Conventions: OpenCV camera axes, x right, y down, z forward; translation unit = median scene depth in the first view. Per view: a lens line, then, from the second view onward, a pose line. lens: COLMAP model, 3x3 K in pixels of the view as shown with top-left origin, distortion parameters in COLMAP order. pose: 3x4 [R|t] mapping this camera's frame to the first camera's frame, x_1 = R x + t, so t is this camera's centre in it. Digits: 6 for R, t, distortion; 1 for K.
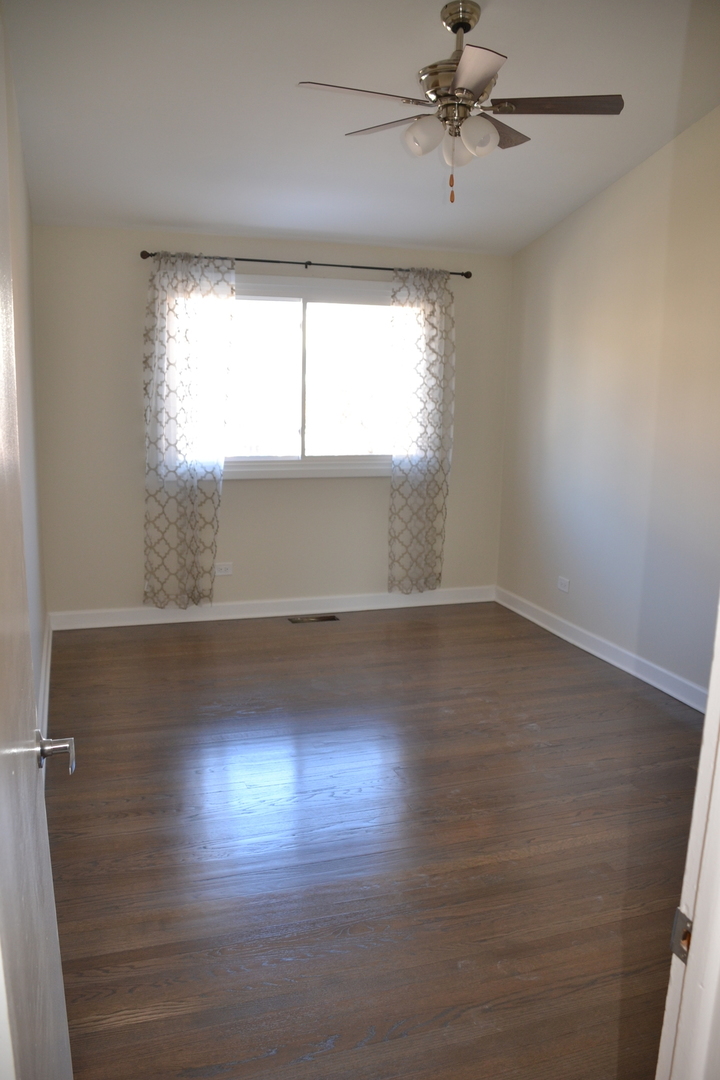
lens RADIAL K [[861.6, 0, 369.4], [0, 861.6, 553.5], [0, 0, 1]] dist [-0.159179, 0.128767]
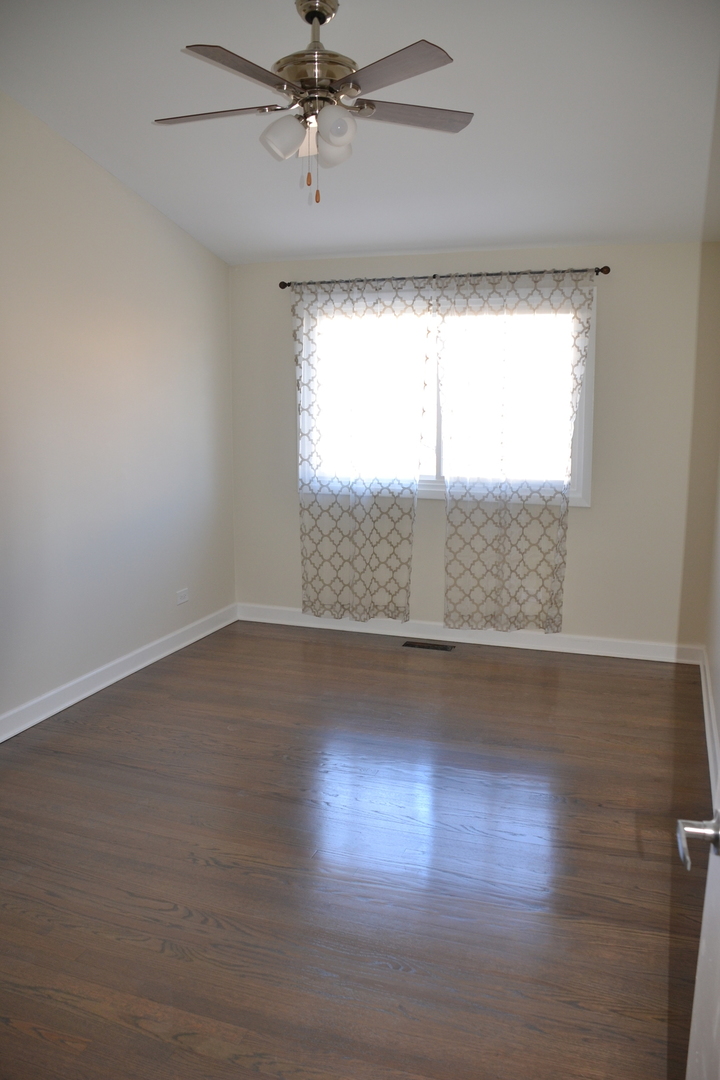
lens RADIAL K [[861.6, 0, 369.4], [0, 861.6, 553.5], [0, 0, 1]] dist [-0.159179, 0.128767]
pose [[0.796001, 0.079336, -0.600073, 0.450592], [-0.095017, 0.995460, 0.005570, -0.026205], [0.597791, 0.052584, 0.799926, 0.190228]]
